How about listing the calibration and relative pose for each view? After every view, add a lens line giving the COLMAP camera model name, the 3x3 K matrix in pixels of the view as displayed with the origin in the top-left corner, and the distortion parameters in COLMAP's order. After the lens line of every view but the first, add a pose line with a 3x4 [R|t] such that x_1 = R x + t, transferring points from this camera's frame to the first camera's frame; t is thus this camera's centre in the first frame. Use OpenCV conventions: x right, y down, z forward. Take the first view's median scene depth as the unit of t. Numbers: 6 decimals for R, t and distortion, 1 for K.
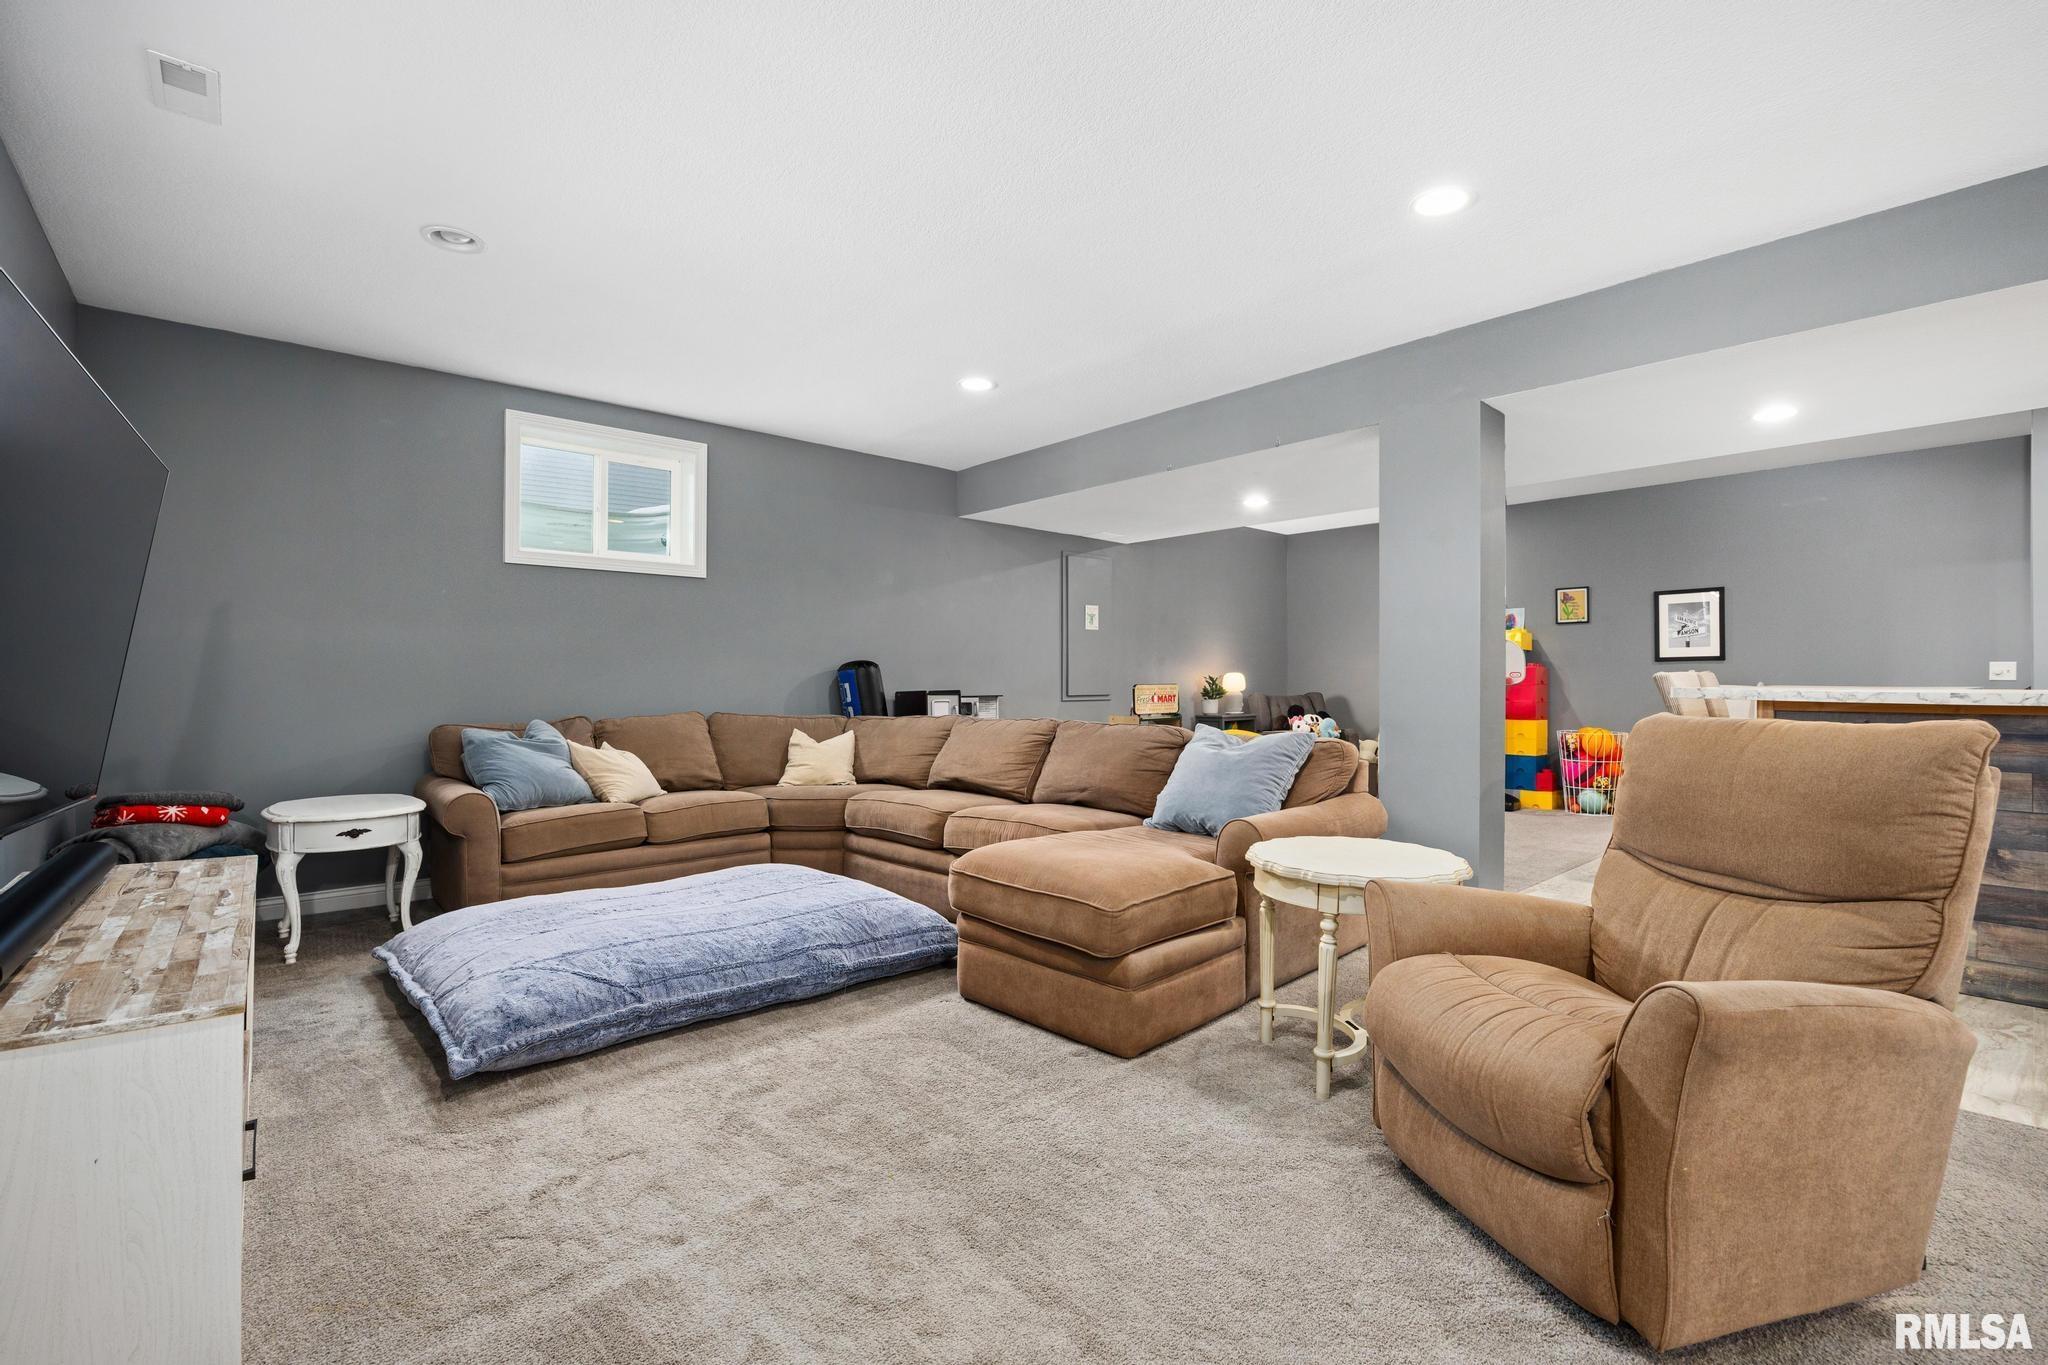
lens RADIAL K [[937.7, 0, 1039.1], [0, 937.7, 677.1], [0, 0, 1]] dist [0.000229, -0.000017]
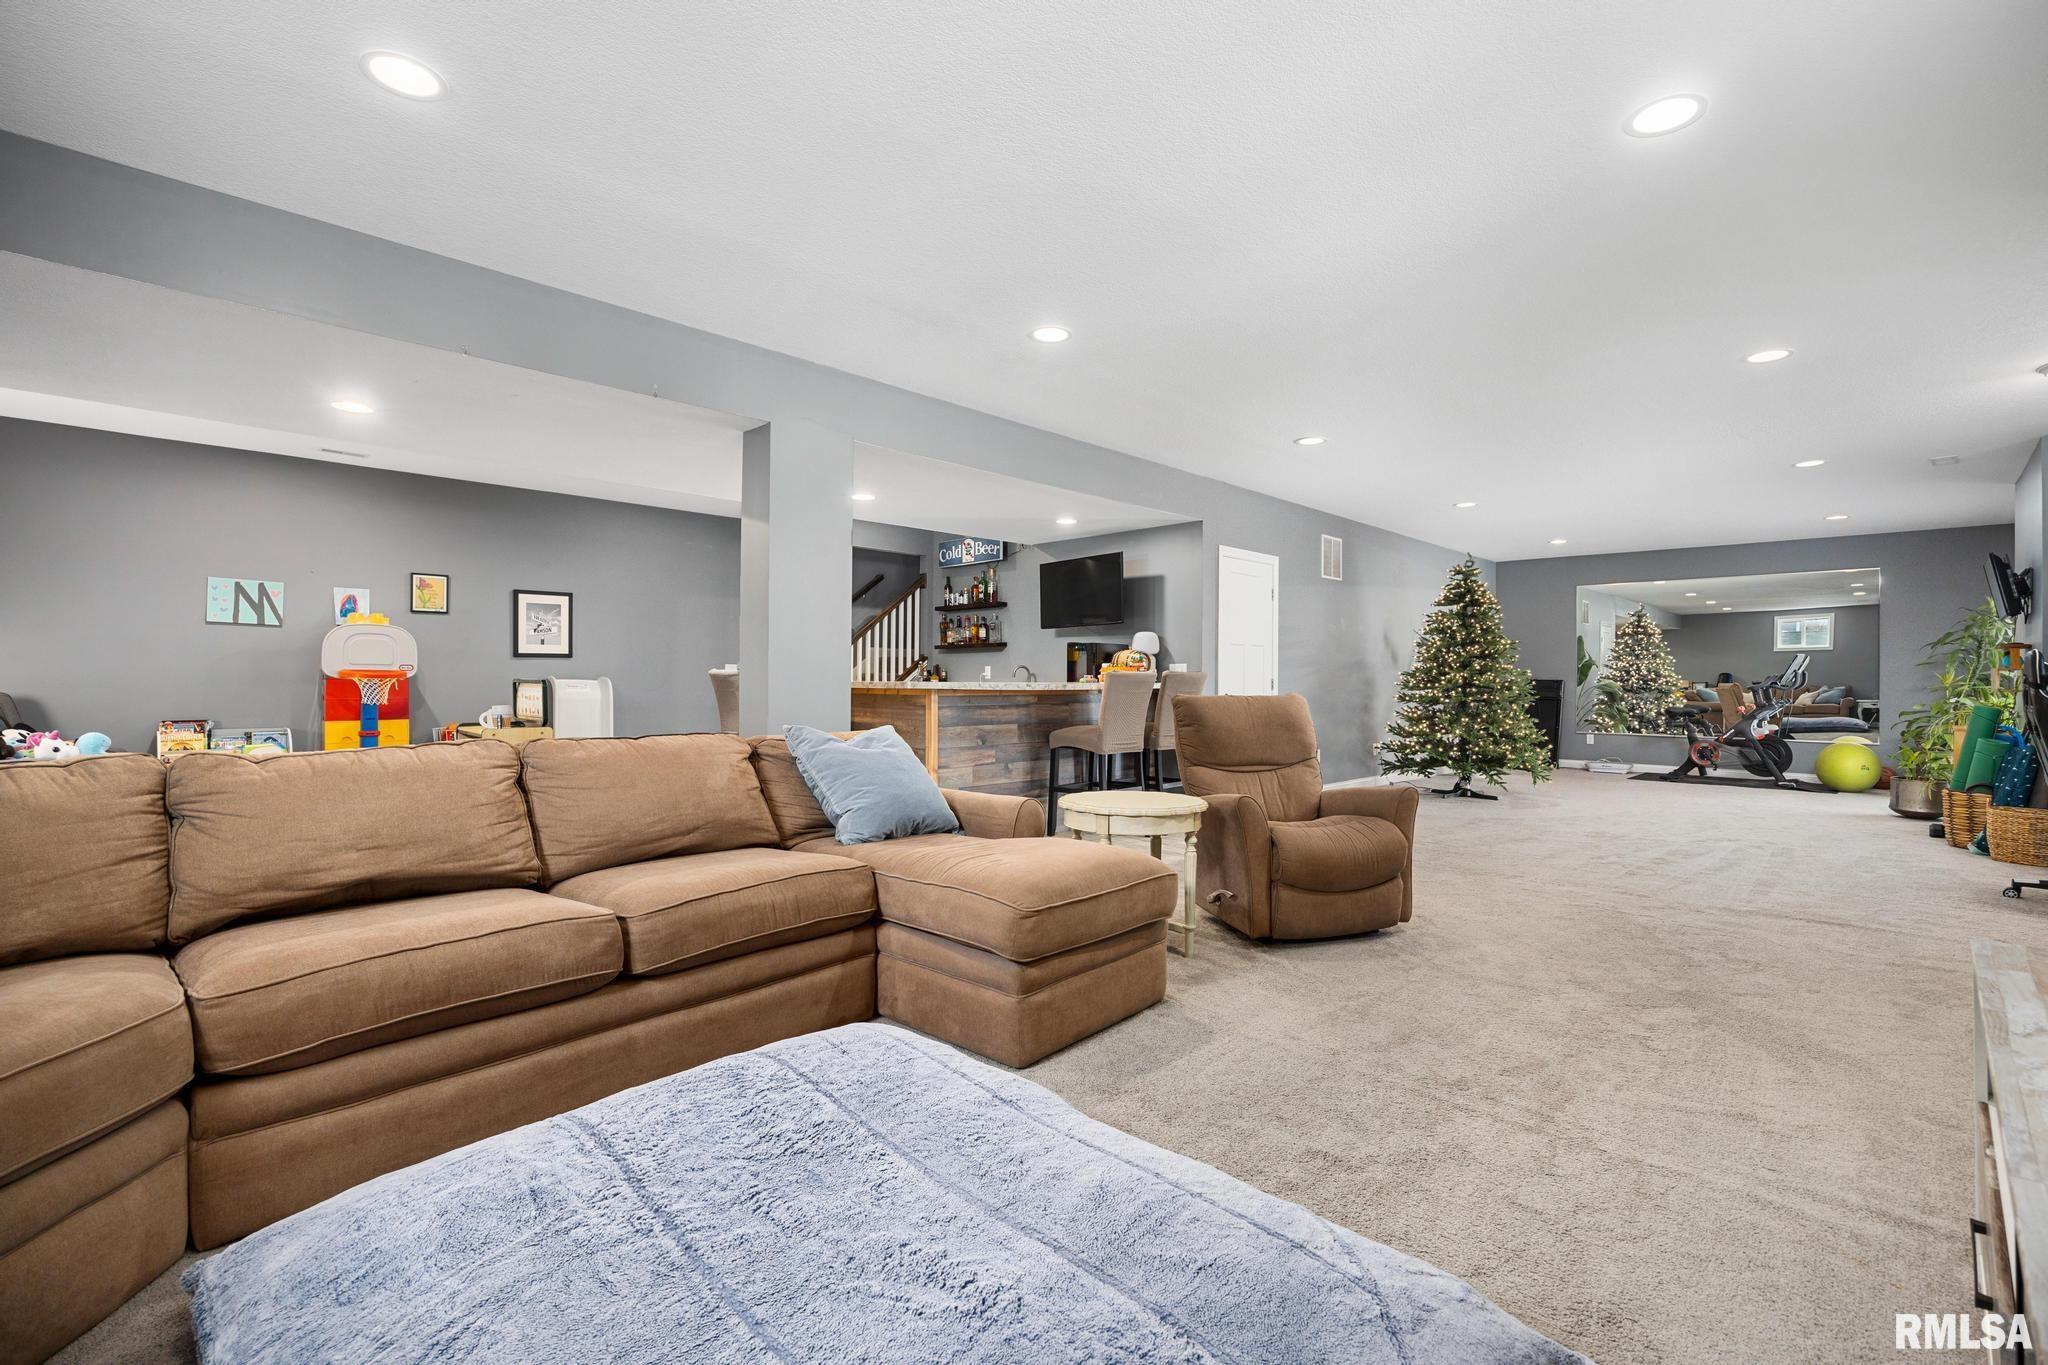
lens RADIAL K [[937.7, 0, 1039.1], [0, 937.7, 677.1], [0, 0, 1]] dist [0.000229, -0.000017]
pose [[-0.095330, 0.000336, 0.995446, -0.449774], [-0.009125, 0.999958, -0.001211, 0.001903], [-0.995404, -0.009199, -0.095323, 0.535444]]
